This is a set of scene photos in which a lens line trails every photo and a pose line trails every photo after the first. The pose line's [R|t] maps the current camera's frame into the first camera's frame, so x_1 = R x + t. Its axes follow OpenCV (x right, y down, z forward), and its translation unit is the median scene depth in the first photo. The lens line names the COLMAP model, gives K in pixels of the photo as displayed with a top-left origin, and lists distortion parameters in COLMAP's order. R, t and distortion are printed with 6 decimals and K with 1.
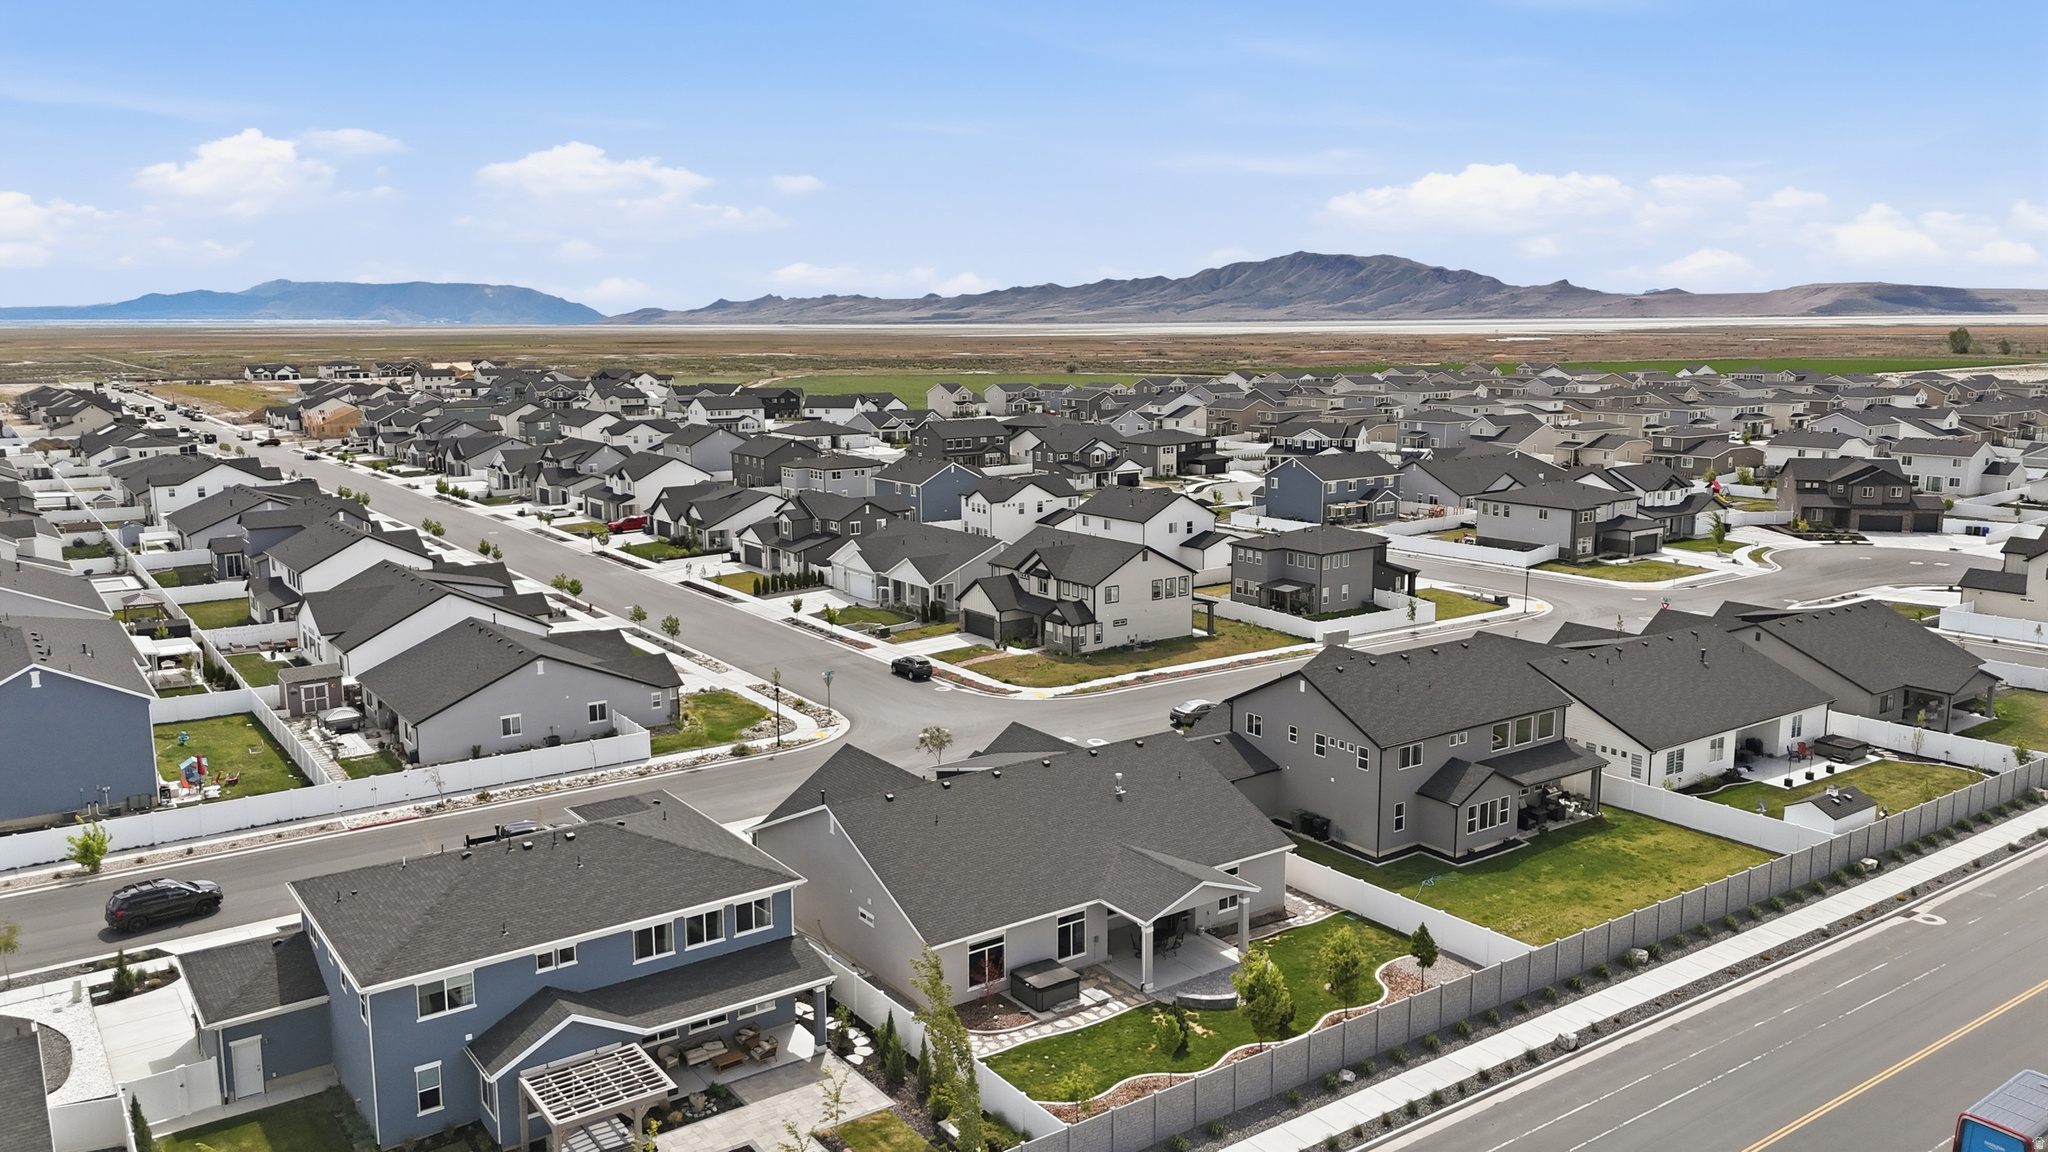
lens RADIAL K [[1498.3, 0, 1024.0], [0, 1498.3, 576.0], [0, 0, 1]] dist [0.135628, -0.225729]
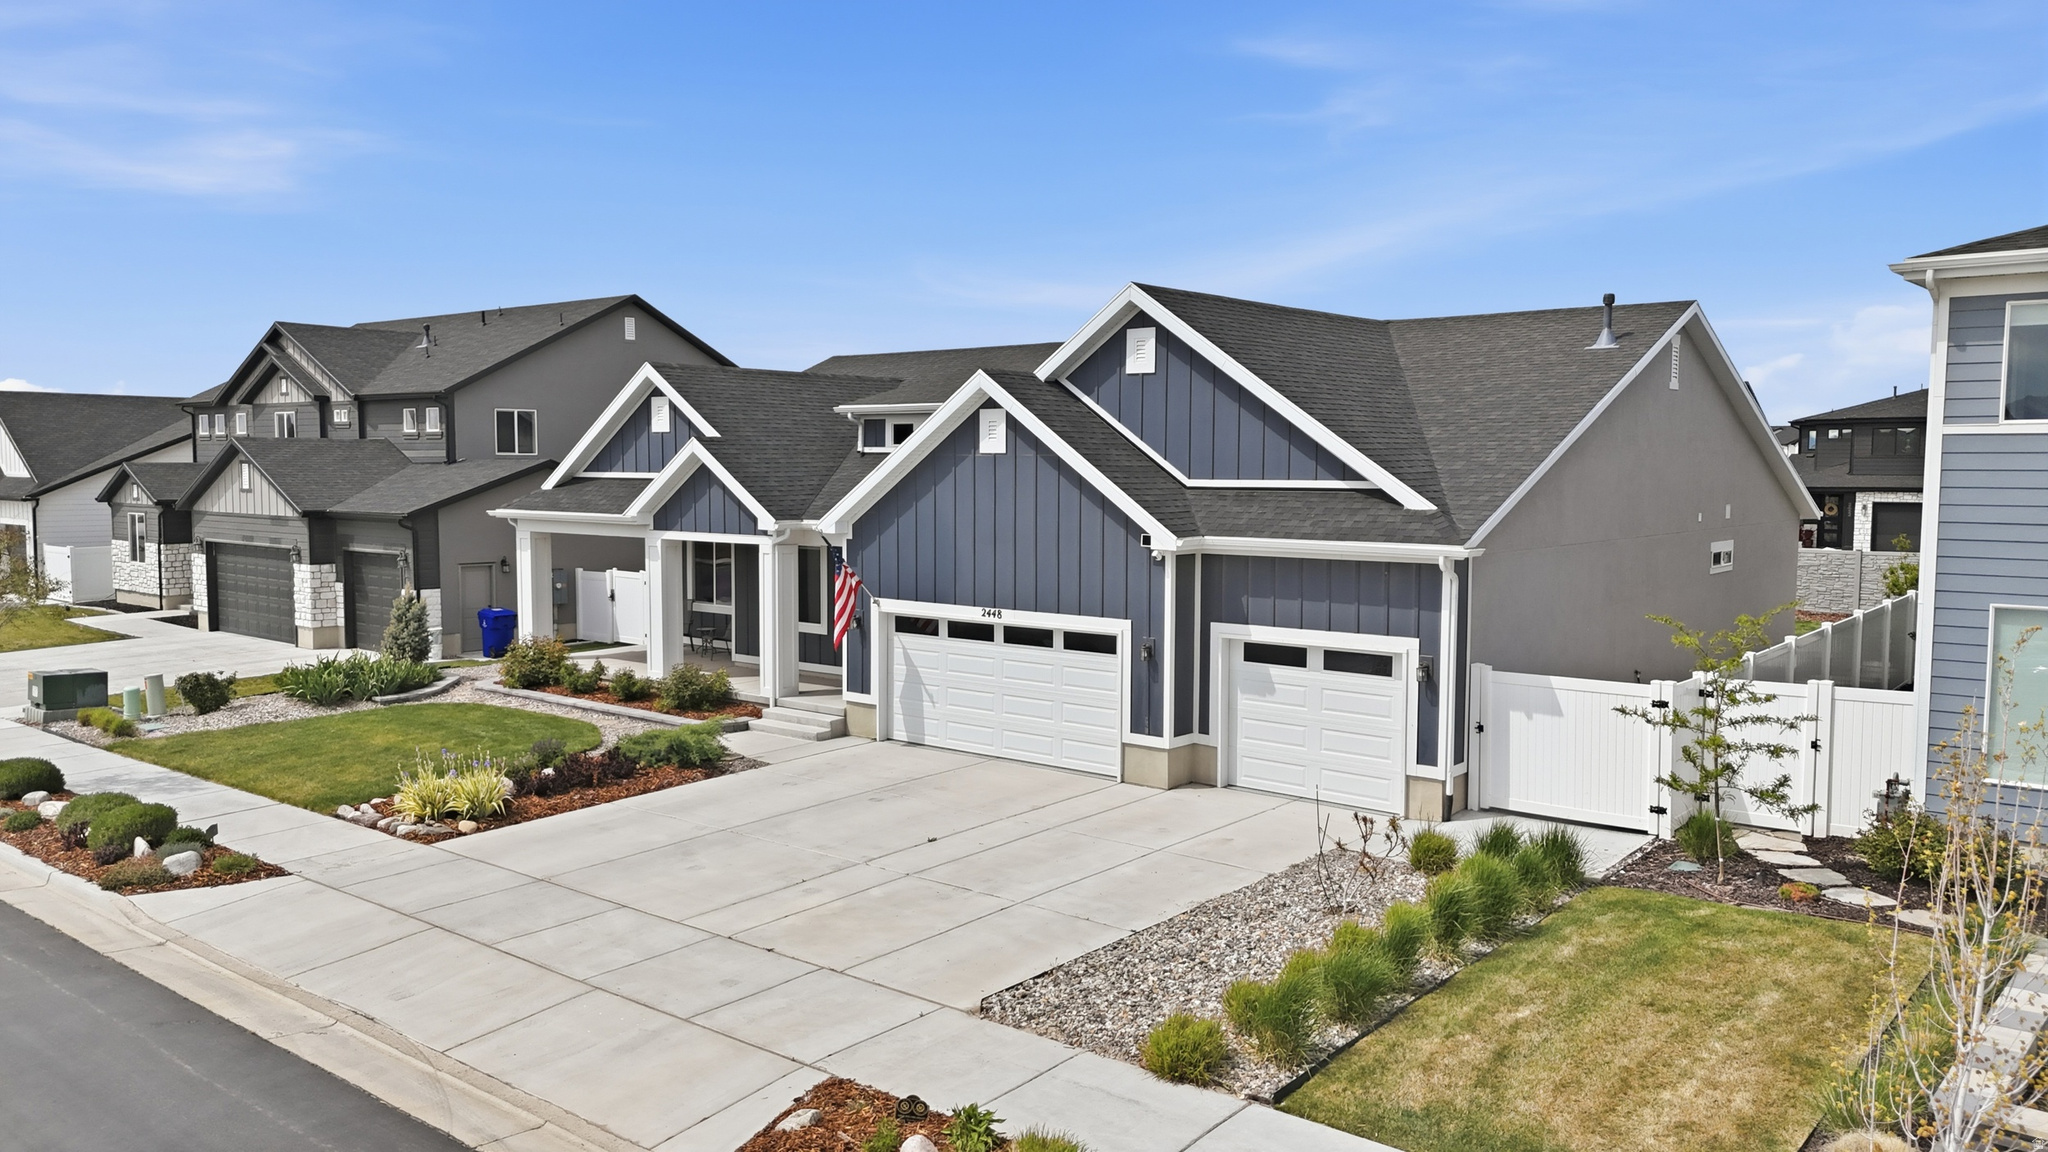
lens RADIAL K [[1506.7, 0, 1024.0], [0, 1506.7, 576.0], [0, 0, 1]] dist [0.089559, -0.097891]
pose [[-0.254583, -0.068686, 0.964609, -0.291639], [0.161888, 0.980371, 0.112535, 0.096536], [-0.953404, 0.184808, -0.238466, 0.811694]]
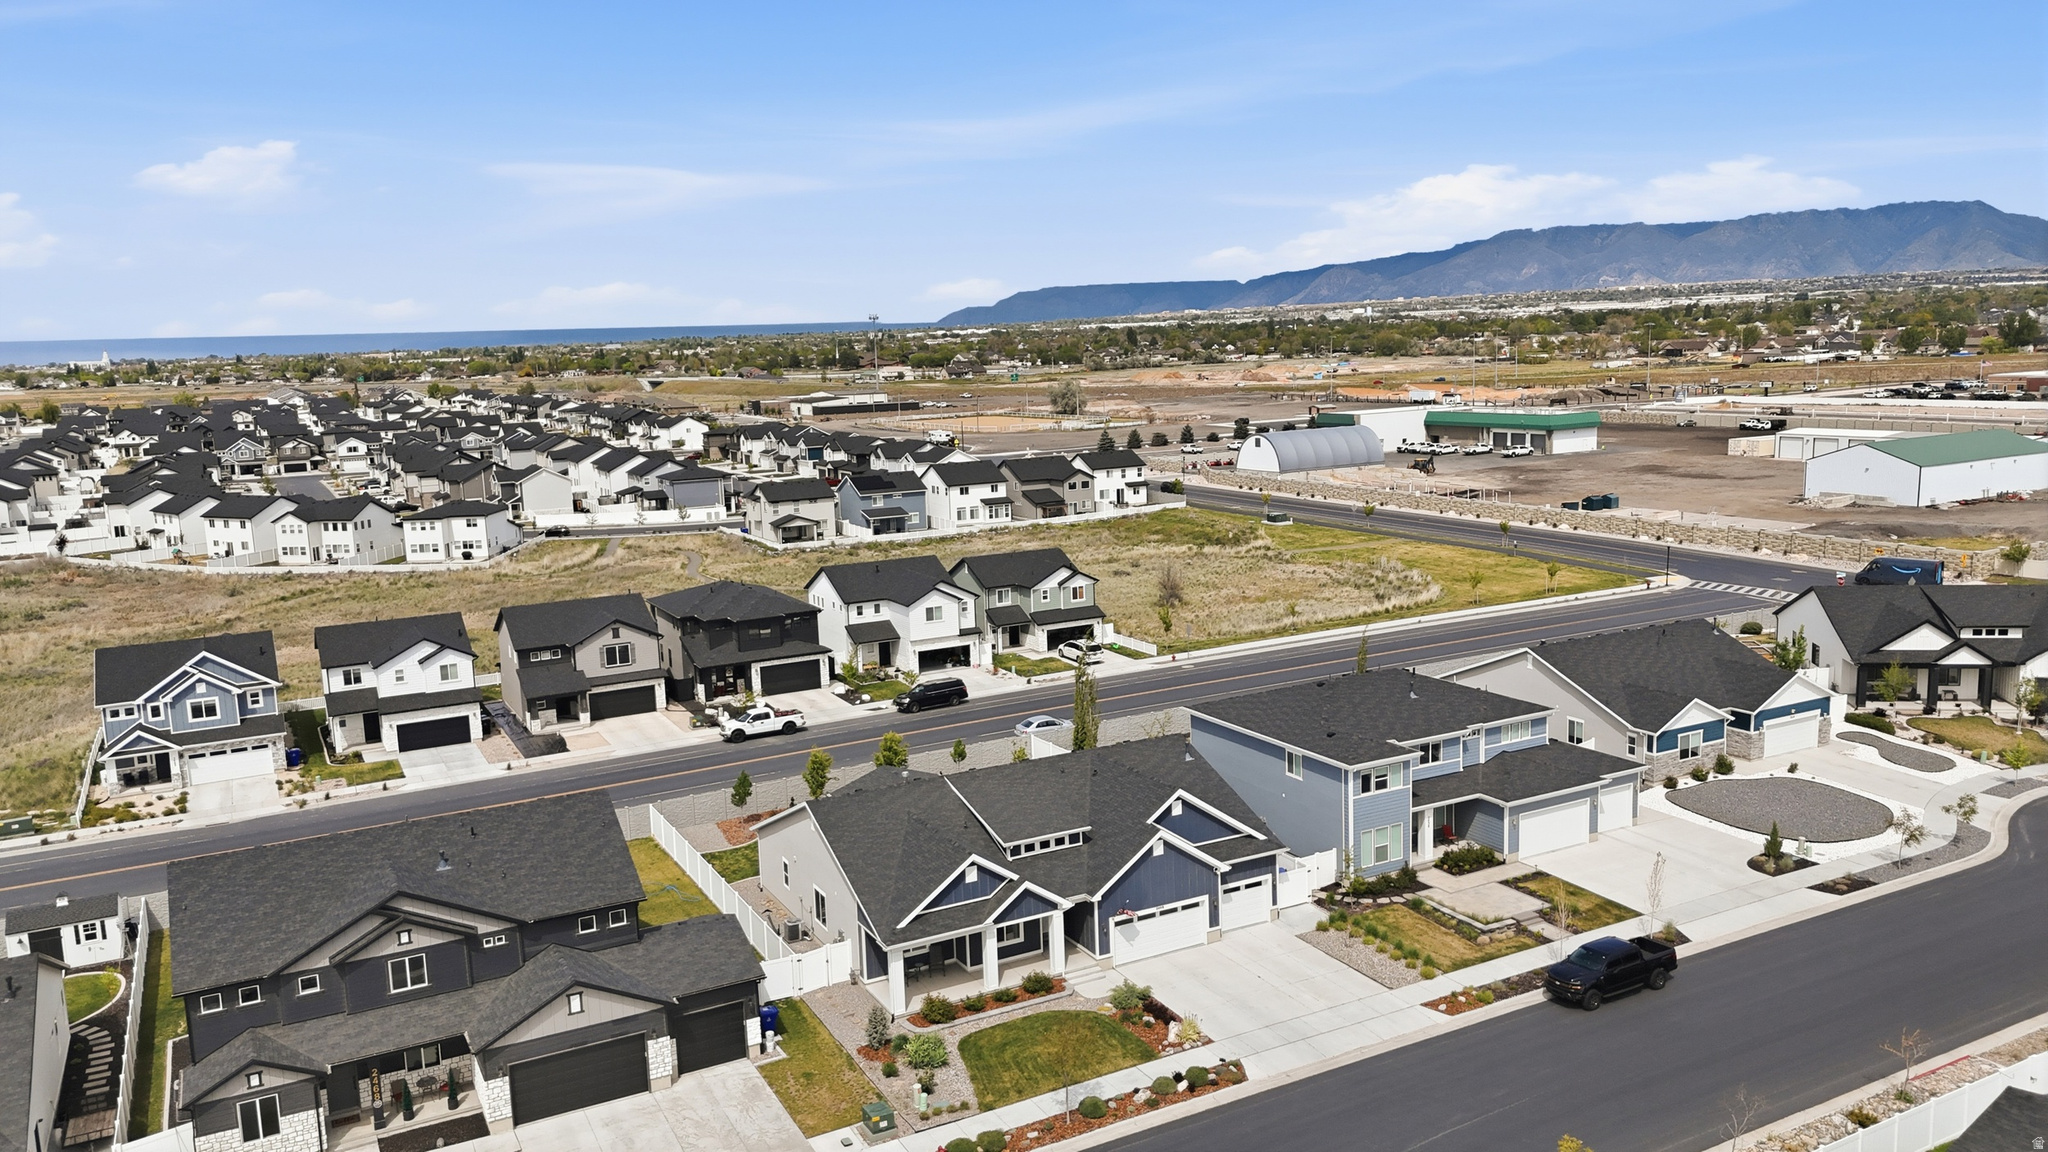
lens RADIAL K [[1506.7, 0, 1024.0], [0, 1506.7, 576.0], [0, 0, 1]] dist [0.089559, -0.097891]
pose [[-0.990771, 0.019793, 0.134091, -0.110300], [0.061967, 0.945986, 0.318230, -0.221138], [-0.120550, 0.323602, -0.938482, 1.338332]]
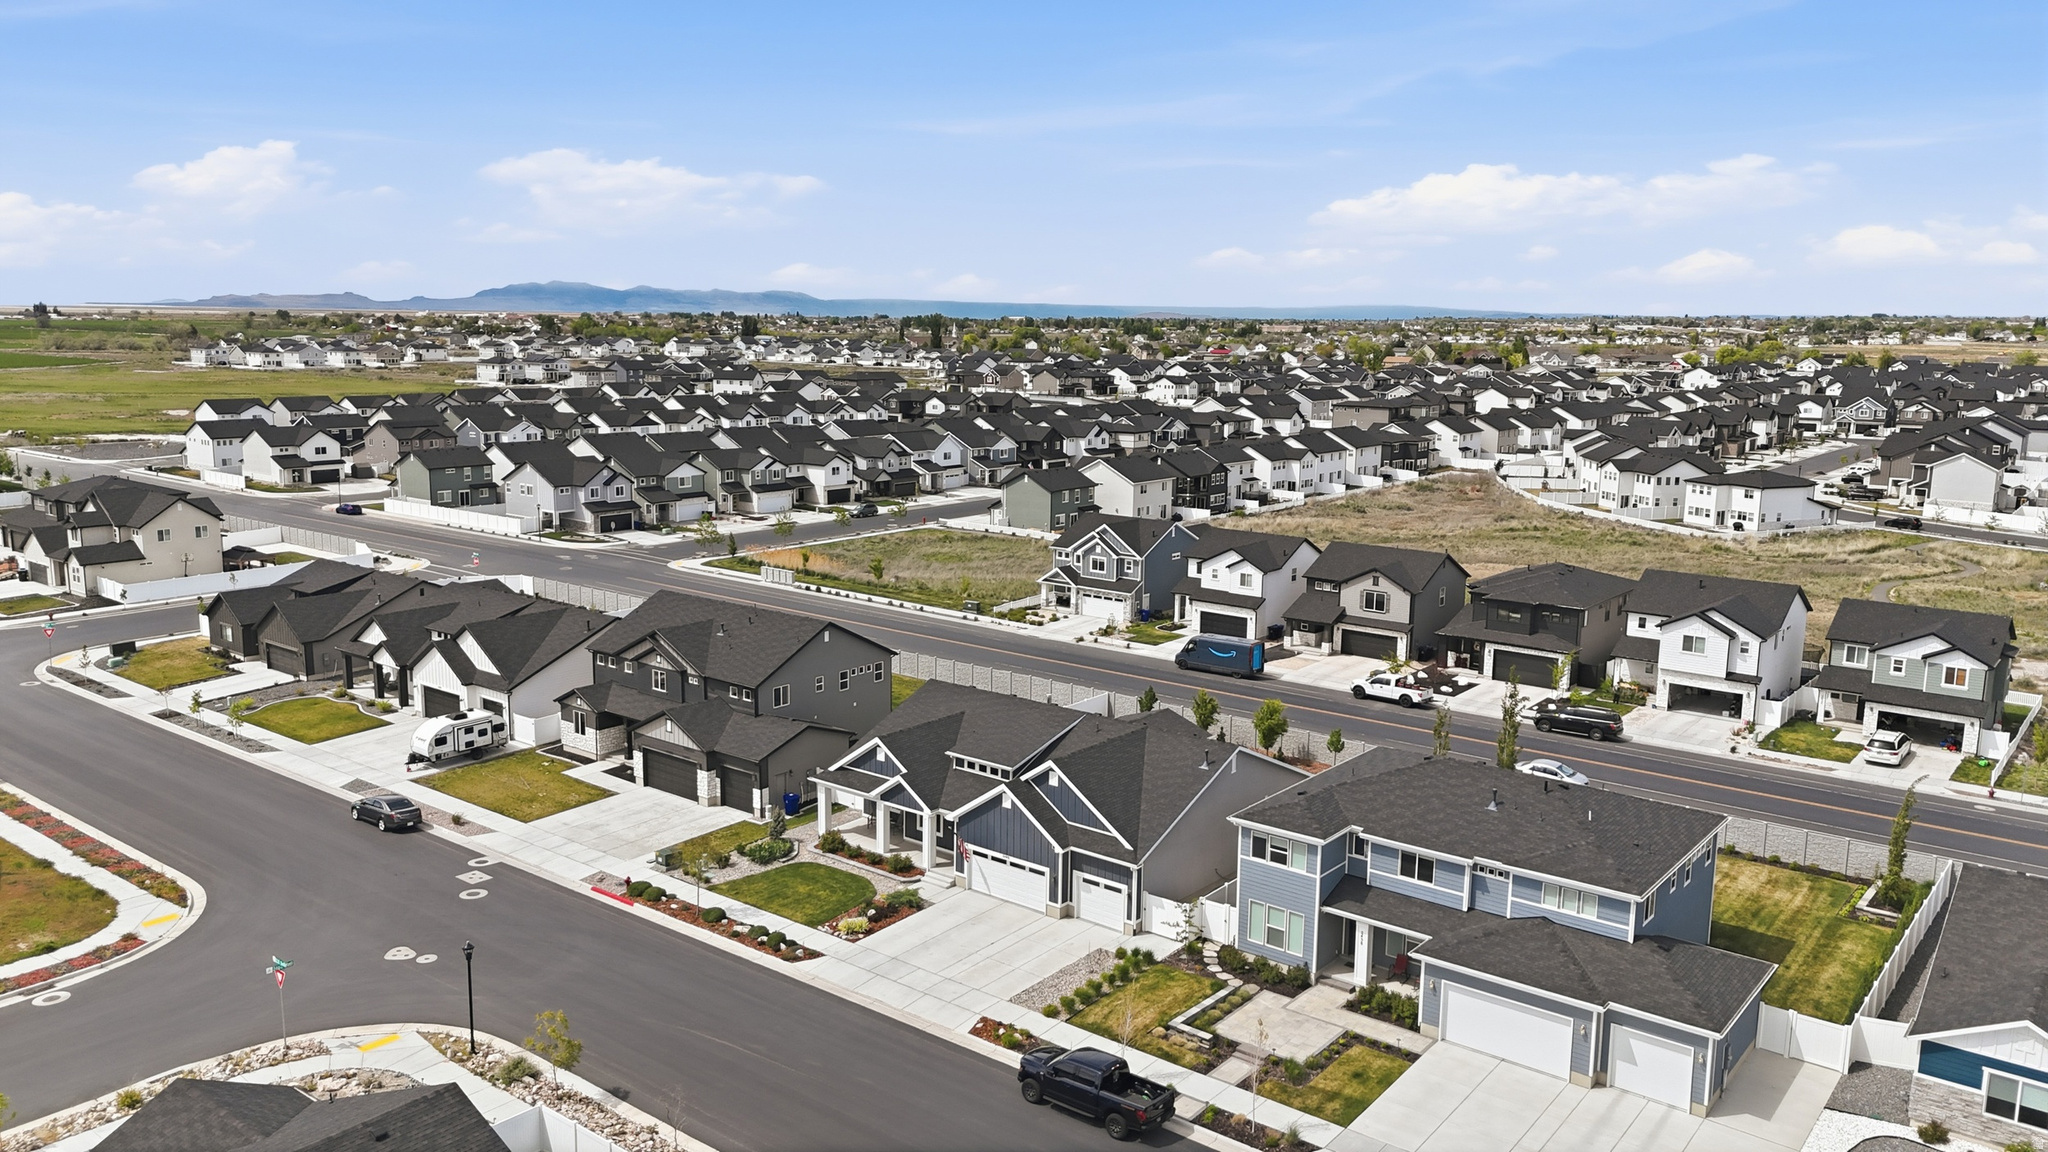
lens RADIAL K [[1506.7, 0, 1024.0], [0, 1506.7, 576.0], [0, 0, 1]] dist [0.089559, -0.097891]
pose [[-0.271843, -0.162526, 0.948518, -0.718521], [0.151974, 0.966017, 0.209080, -0.143251], [-0.950266, 0.200988, -0.237905, 0.896105]]
